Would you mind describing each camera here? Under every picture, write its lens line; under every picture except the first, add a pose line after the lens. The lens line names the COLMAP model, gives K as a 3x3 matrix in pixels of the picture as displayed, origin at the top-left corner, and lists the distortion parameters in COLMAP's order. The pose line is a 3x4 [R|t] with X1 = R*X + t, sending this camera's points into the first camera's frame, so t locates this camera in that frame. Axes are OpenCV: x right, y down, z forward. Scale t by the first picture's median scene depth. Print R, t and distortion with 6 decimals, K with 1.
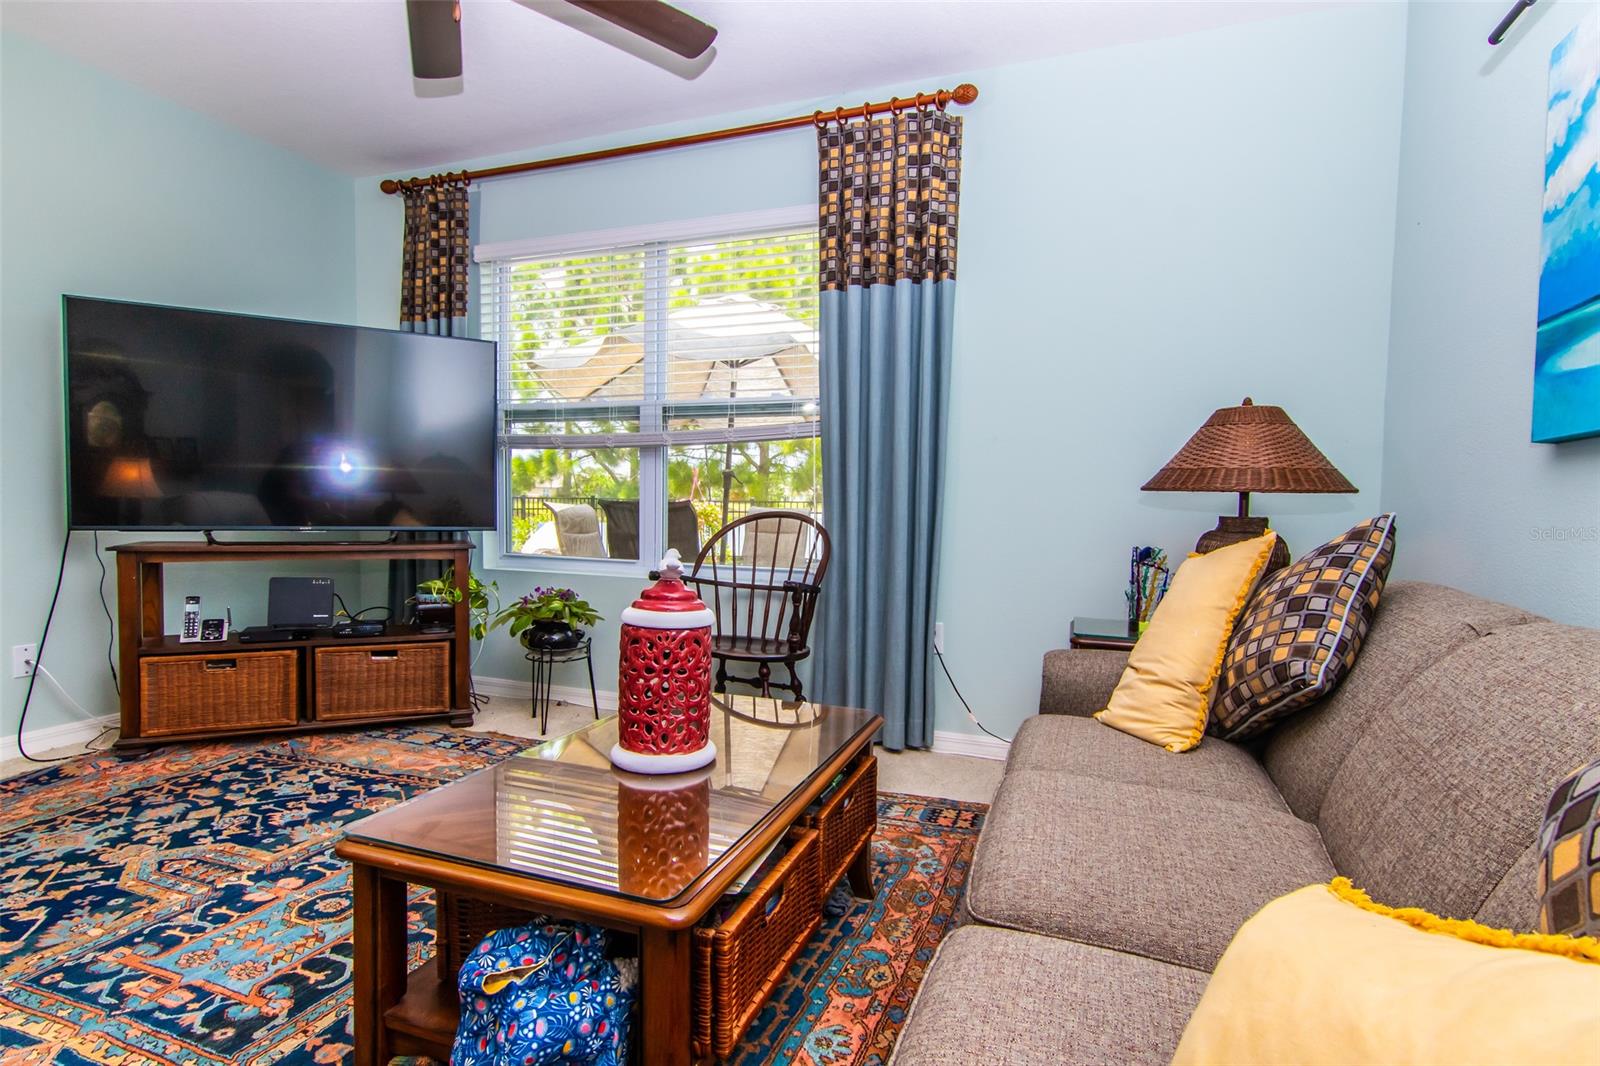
lens RADIAL K [[804.1, 0, 801.1], [0, 804.1, 542.3], [0, 0, 1]] dist [-0.007458, 0.004040]
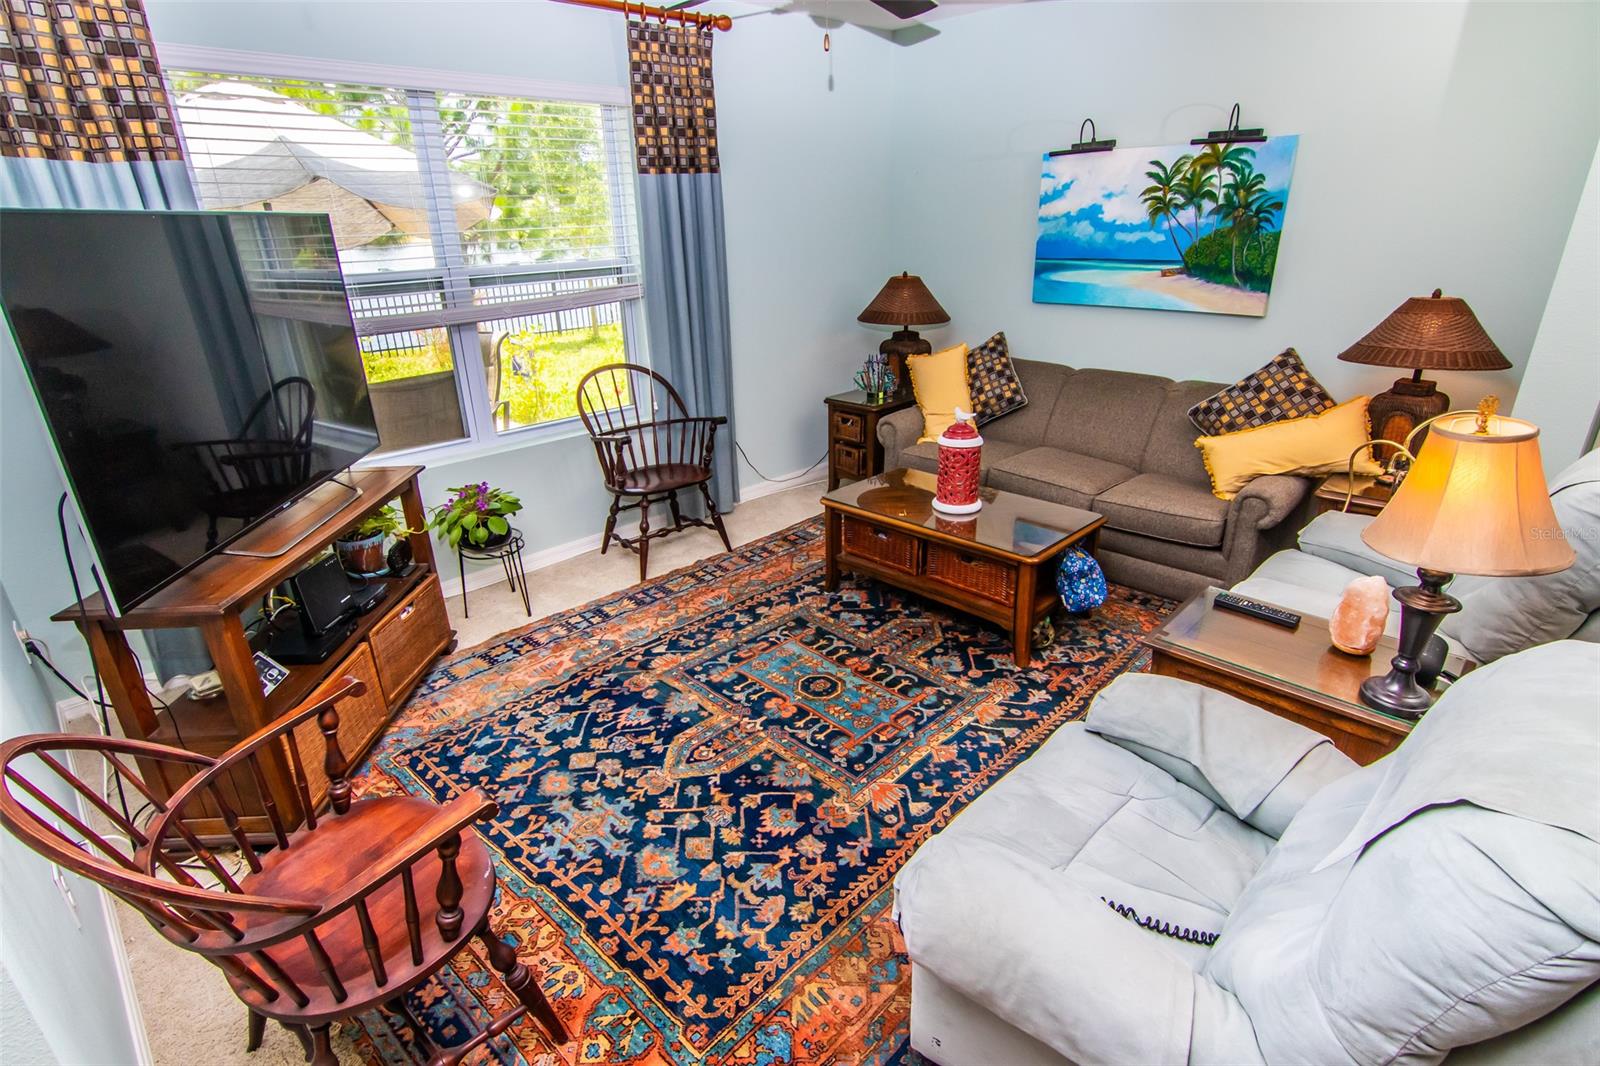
lens RADIAL K [[804.1, 0, 801.1], [0, 804.1, 542.3], [0, 0, 1]] dist [-0.007458, 0.004040]
pose [[0.413874, -0.369149, 0.832128, -1.406738], [0.076714, 0.924982, 0.372186, -0.304798], [-0.907096, -0.090202, 0.411145, 0.325601]]
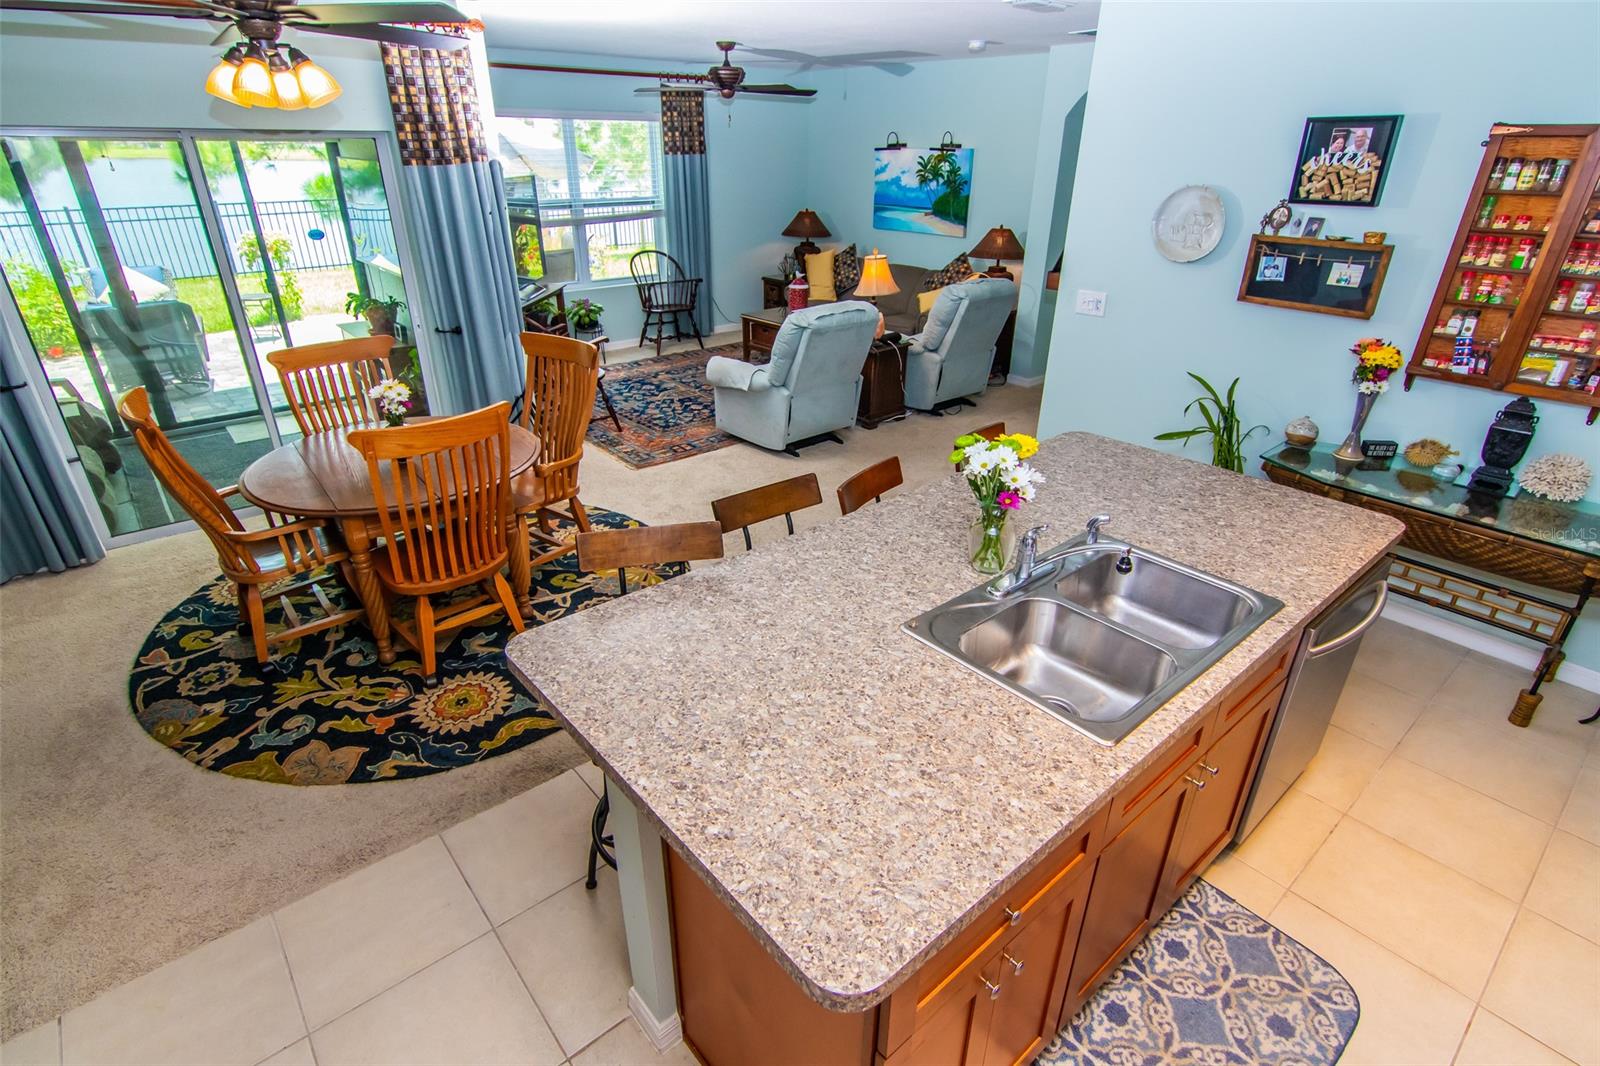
lens RADIAL K [[803.8, 0, 800.5], [0, 803.8, 542.1], [0, 0, 1]] dist [-0.004889, 0.001267]
pose [[0.475307, -0.403376, 0.781902, -2.859714], [0.045175, 0.898724, 0.436182, -0.394185], [-0.878659, -0.171998, 0.445393, -0.865183]]
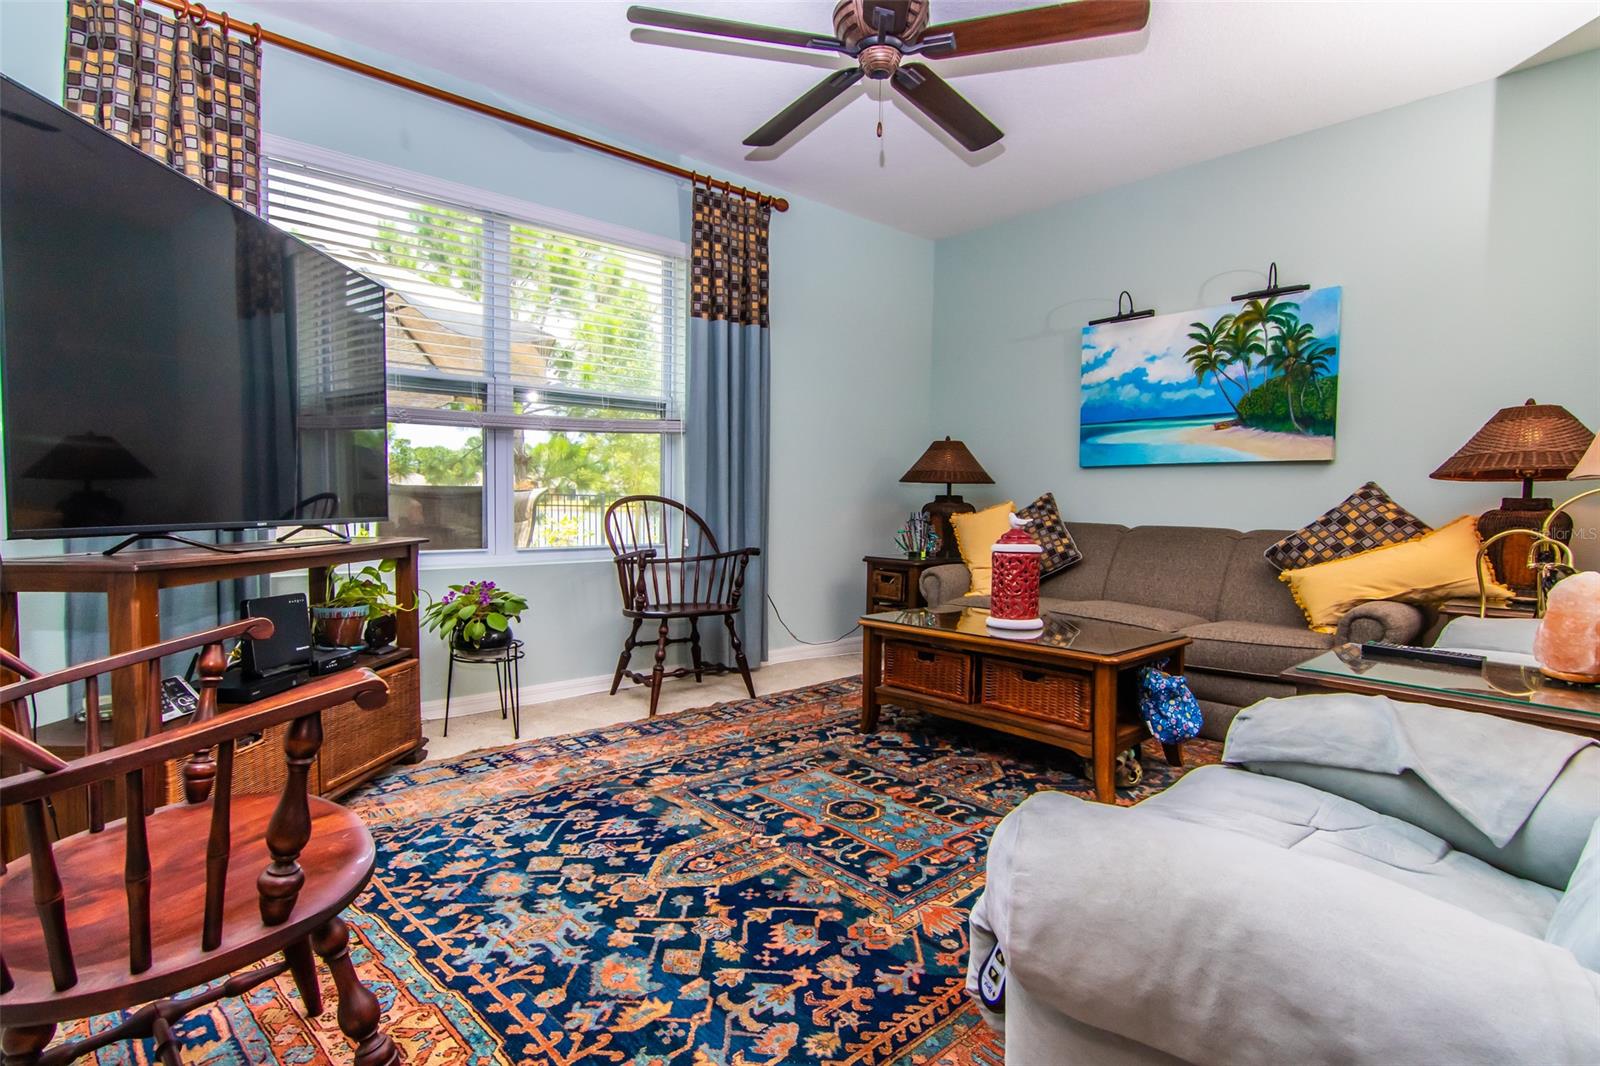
lens RADIAL K [[804.1, 0, 801.1], [0, 804.1, 542.3], [0, 0, 1]] dist [-0.007458, 0.004040]
pose [[0.458574, -0.058131, 0.886753, -1.338838], [0.041899, 0.998163, 0.043767, -0.017272], [-0.887668, 0.017084, 0.460167, 0.381953]]
